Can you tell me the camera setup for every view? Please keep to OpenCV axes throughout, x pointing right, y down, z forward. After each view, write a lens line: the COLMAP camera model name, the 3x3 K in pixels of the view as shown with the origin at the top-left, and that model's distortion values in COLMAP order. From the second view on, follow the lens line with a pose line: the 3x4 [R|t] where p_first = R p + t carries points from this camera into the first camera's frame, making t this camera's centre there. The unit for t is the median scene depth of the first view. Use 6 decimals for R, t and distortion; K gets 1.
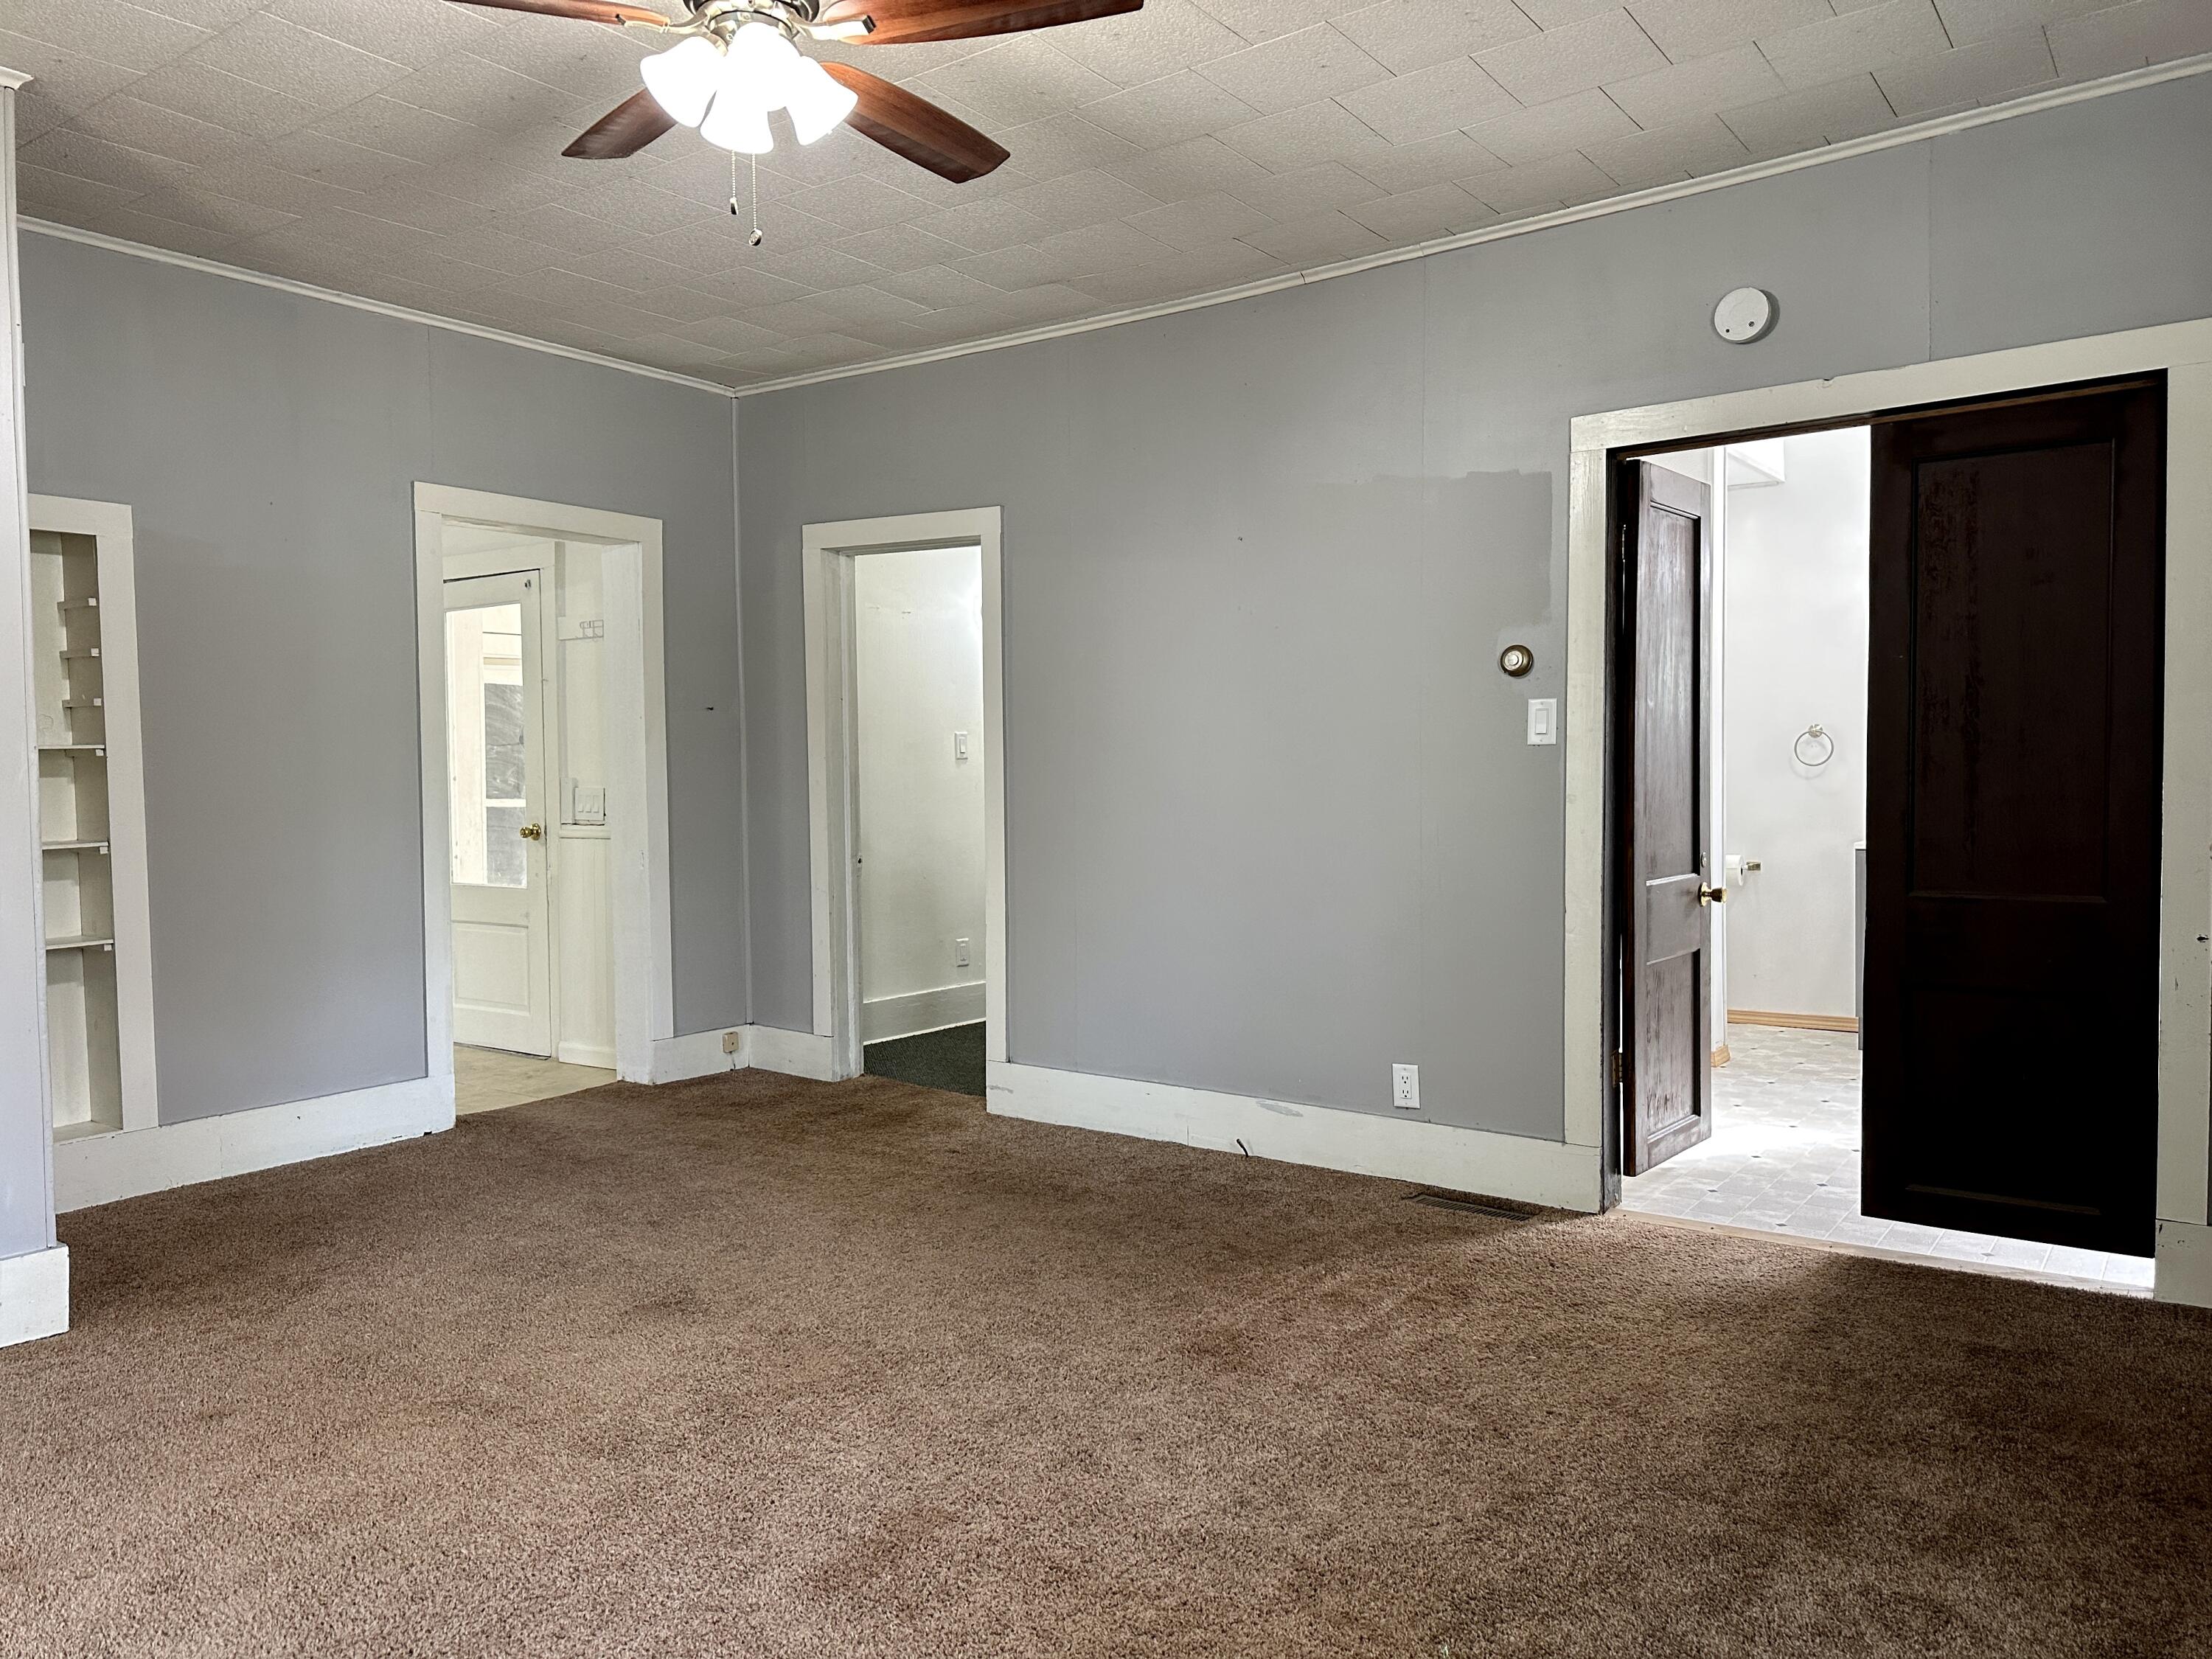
lens RADIAL K [[1560.1, 0, 1128.8], [0, 1560.1, 823.0], [0, 0, 1]] dist [0.051311, -0.060149]
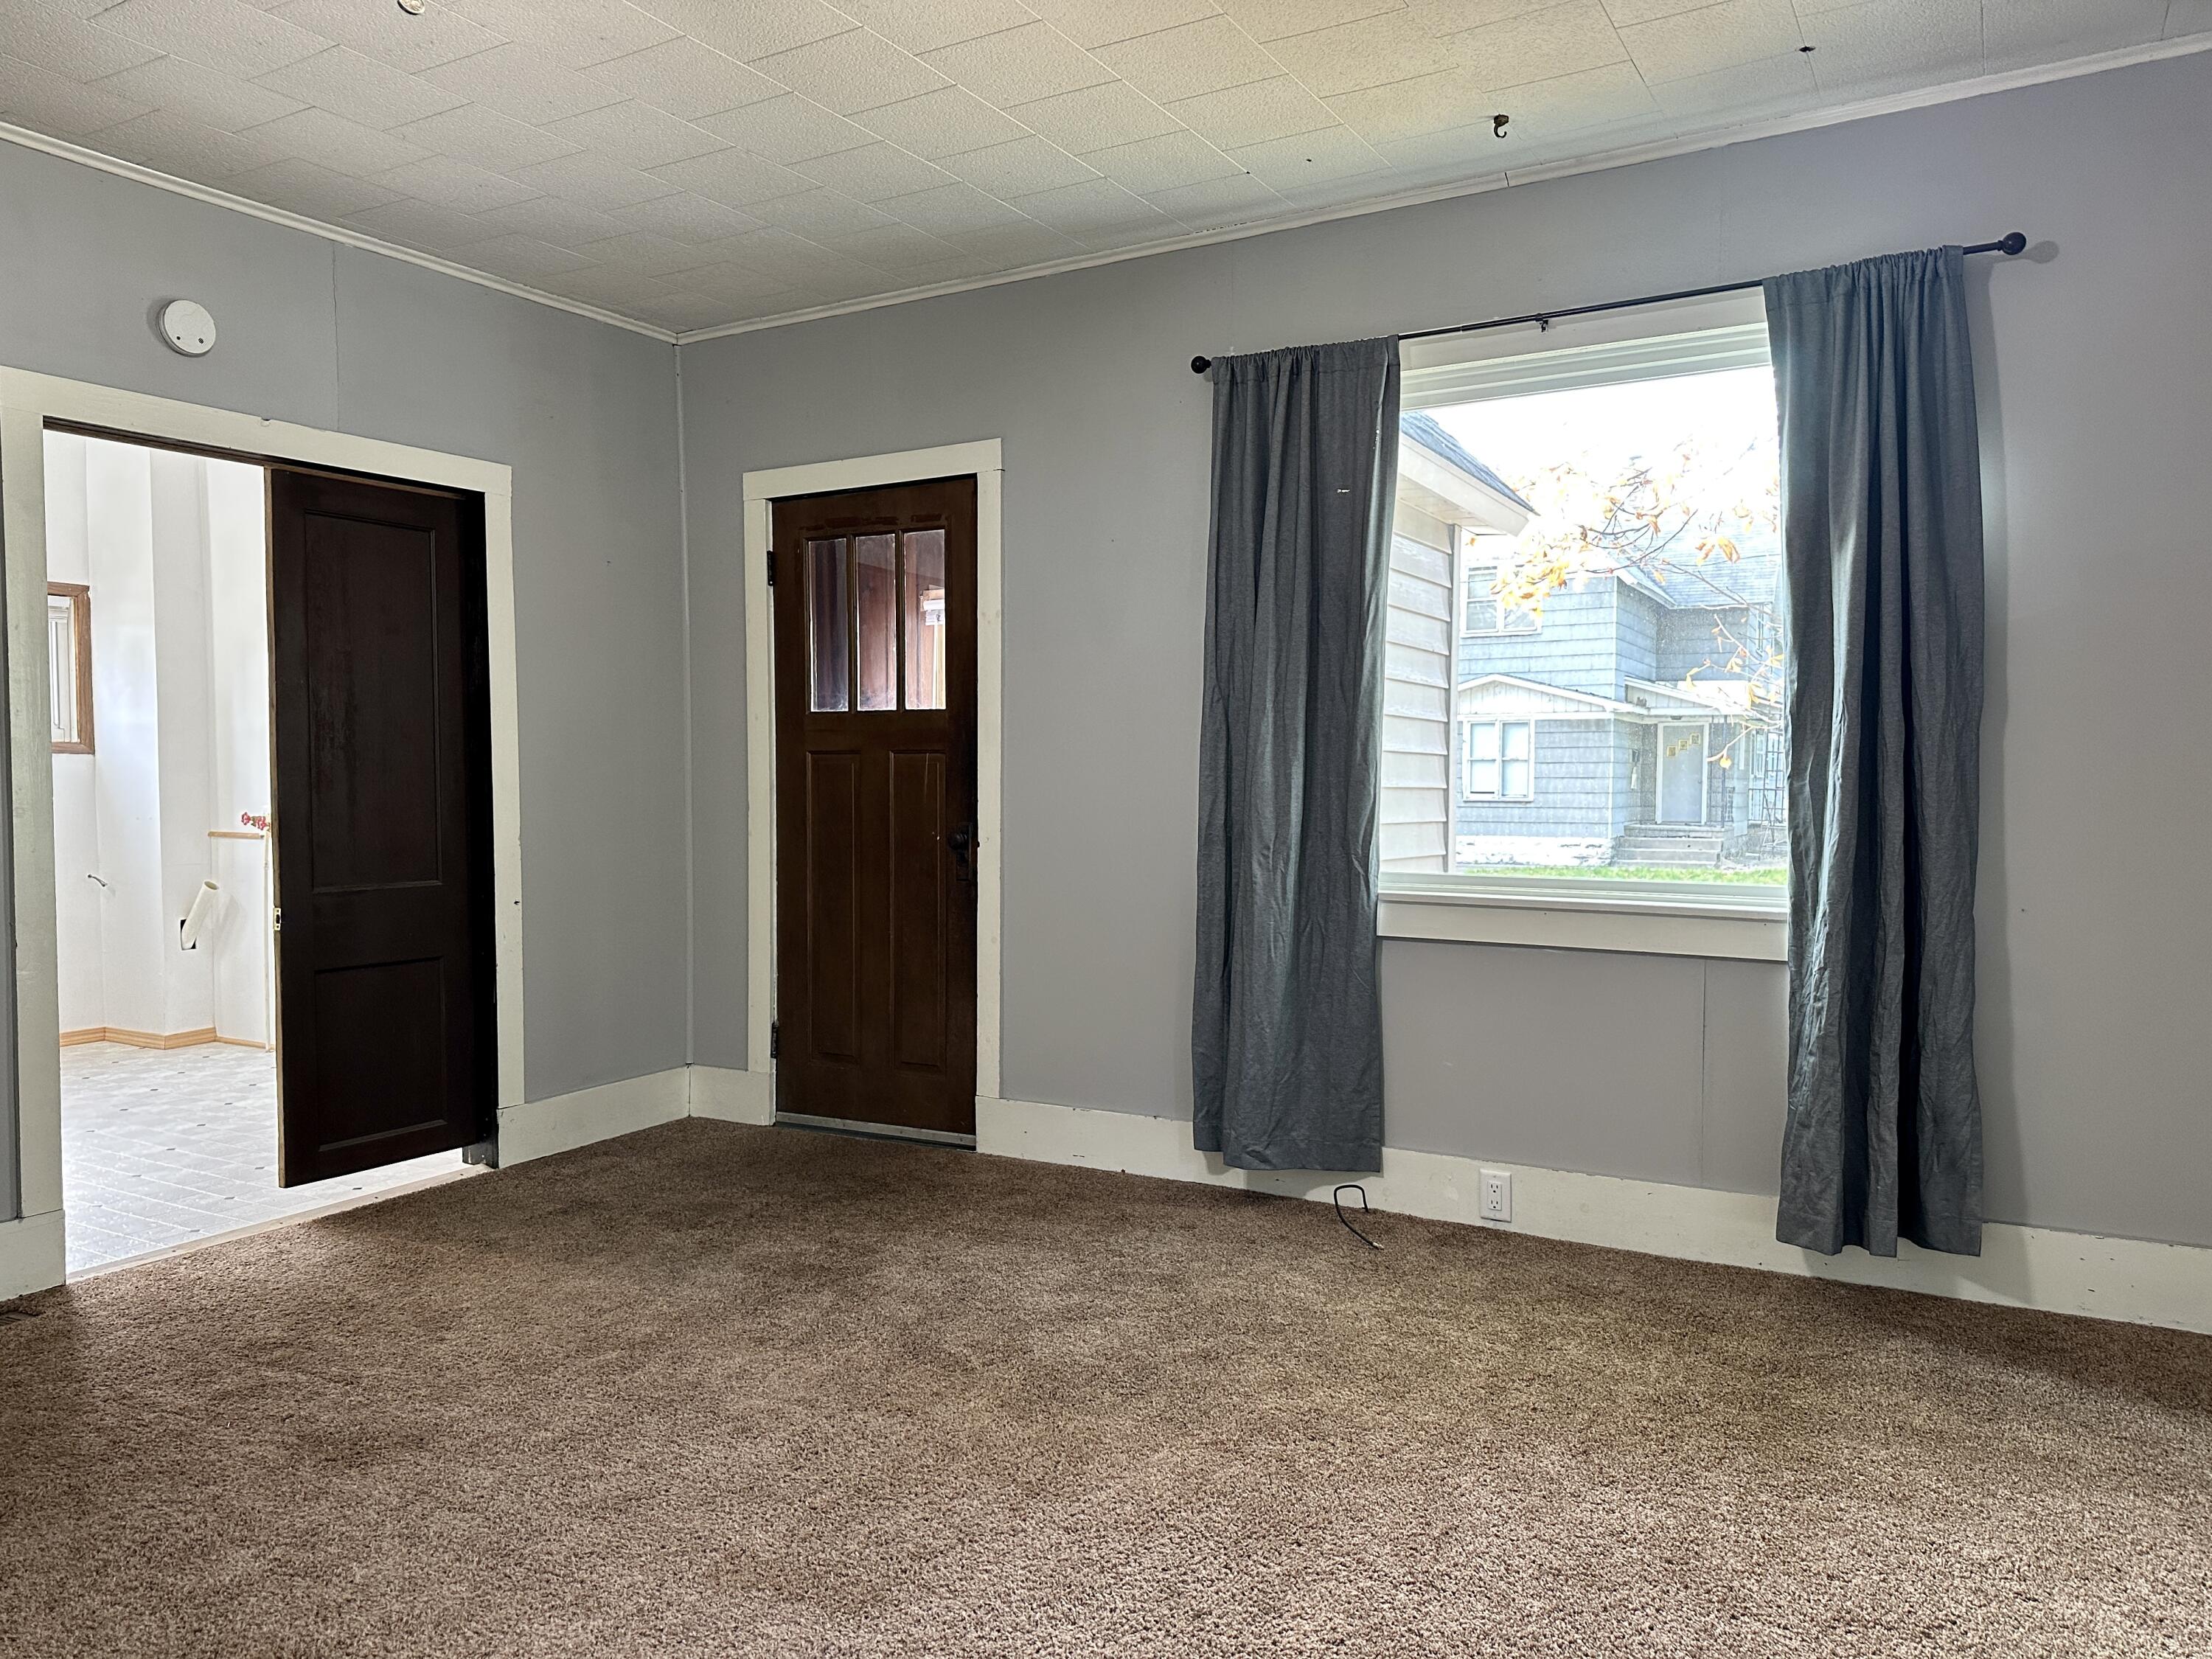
lens RADIAL K [[1560.1, 0, 1101.9], [0, 1560.1, 834.2], [0, 0, 1]] dist [0.051311, -0.060149]
pose [[-0.100213, -0.029446, 0.994530, -0.704602], [0.031965, 0.998951, 0.032798, -0.015643], [-0.994452, 0.035077, -0.099167, 0.556150]]
